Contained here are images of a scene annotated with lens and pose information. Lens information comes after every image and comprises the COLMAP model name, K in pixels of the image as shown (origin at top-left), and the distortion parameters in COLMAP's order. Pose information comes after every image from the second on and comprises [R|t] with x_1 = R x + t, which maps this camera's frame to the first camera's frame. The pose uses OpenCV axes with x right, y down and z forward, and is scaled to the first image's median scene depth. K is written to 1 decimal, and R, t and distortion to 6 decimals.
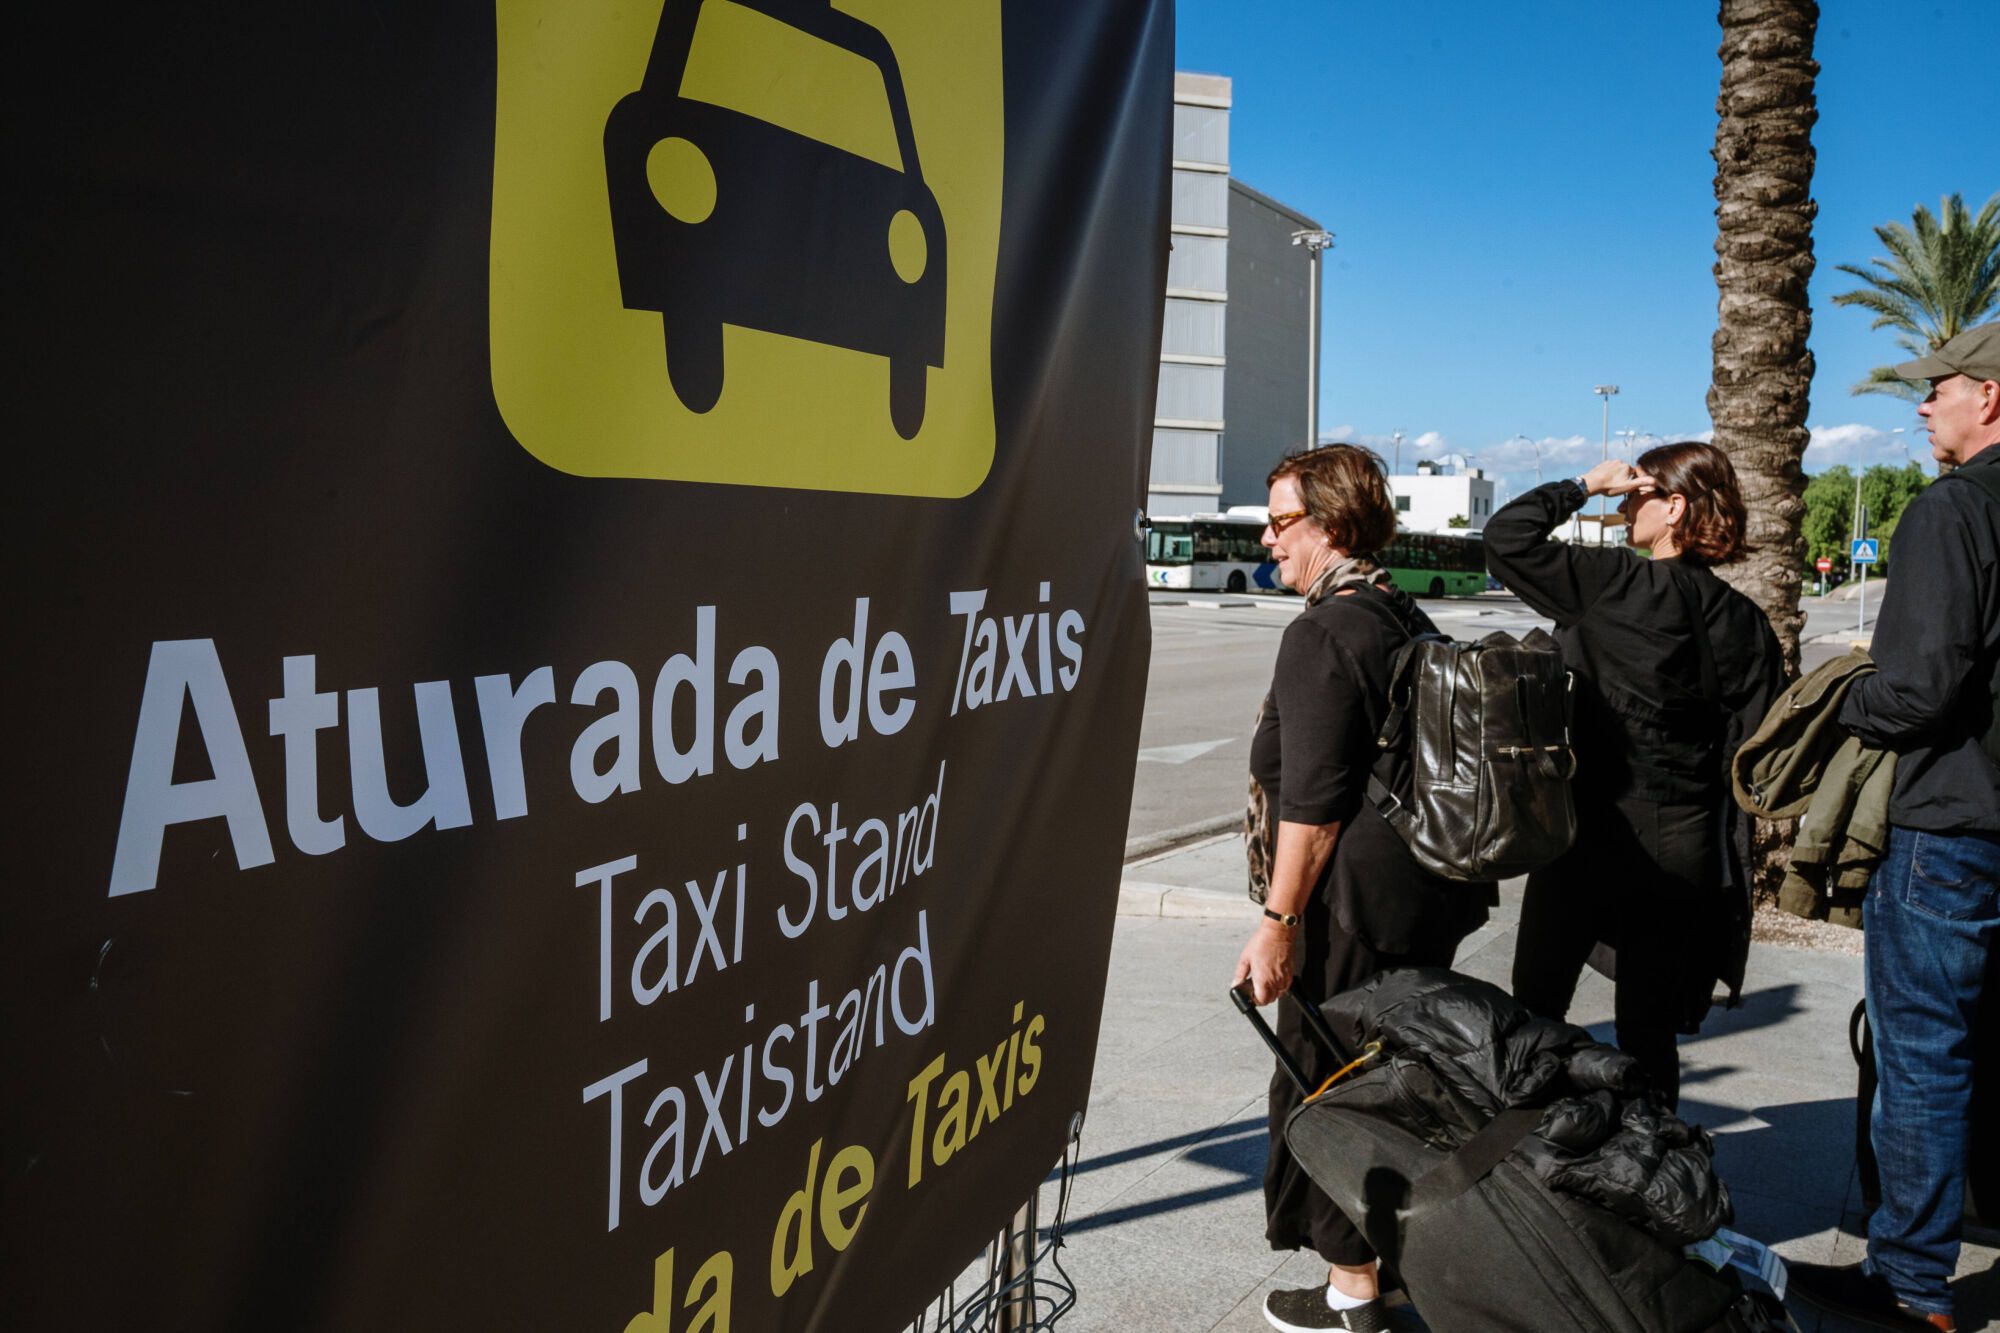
lens RADIAL K [[1601.6, 0, 995.9], [0, 1601.6, 662.4], [0, 0, 1]] dist [-0.207042, 0.187012]
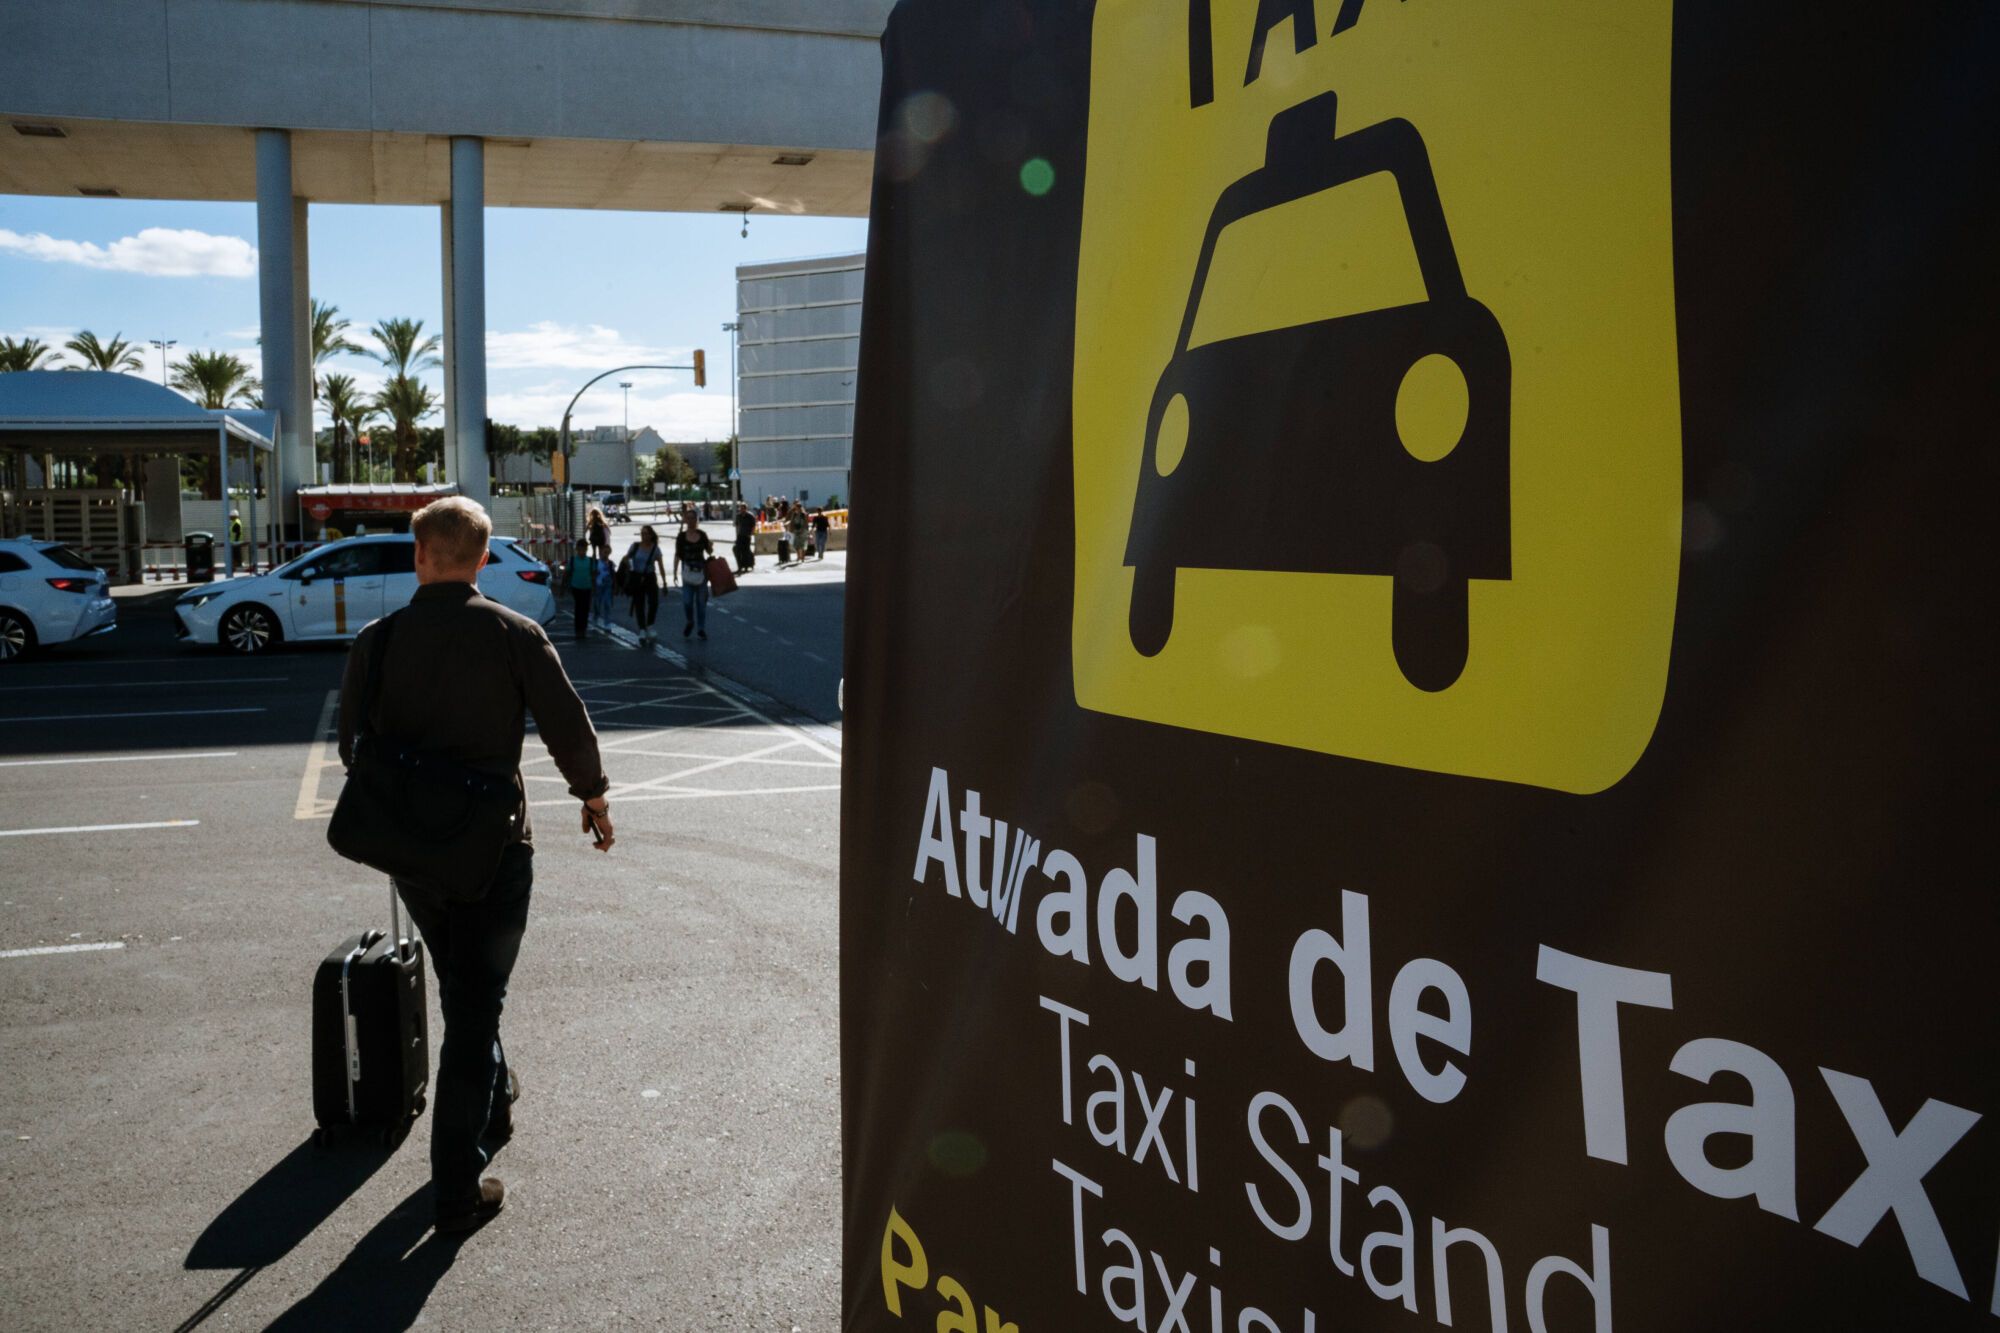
lens RADIAL K [[1601.6, 0, 995.9], [0, 1601.6, 662.4], [0, 0, 1]] dist [-0.207042, 0.187012]
pose [[-0.588460, 0.065910, -0.805835, 0.747825], [-0.055194, 0.991072, 0.121367, -0.279782], [0.806640, 0.115897, -0.579569, 1.545067]]
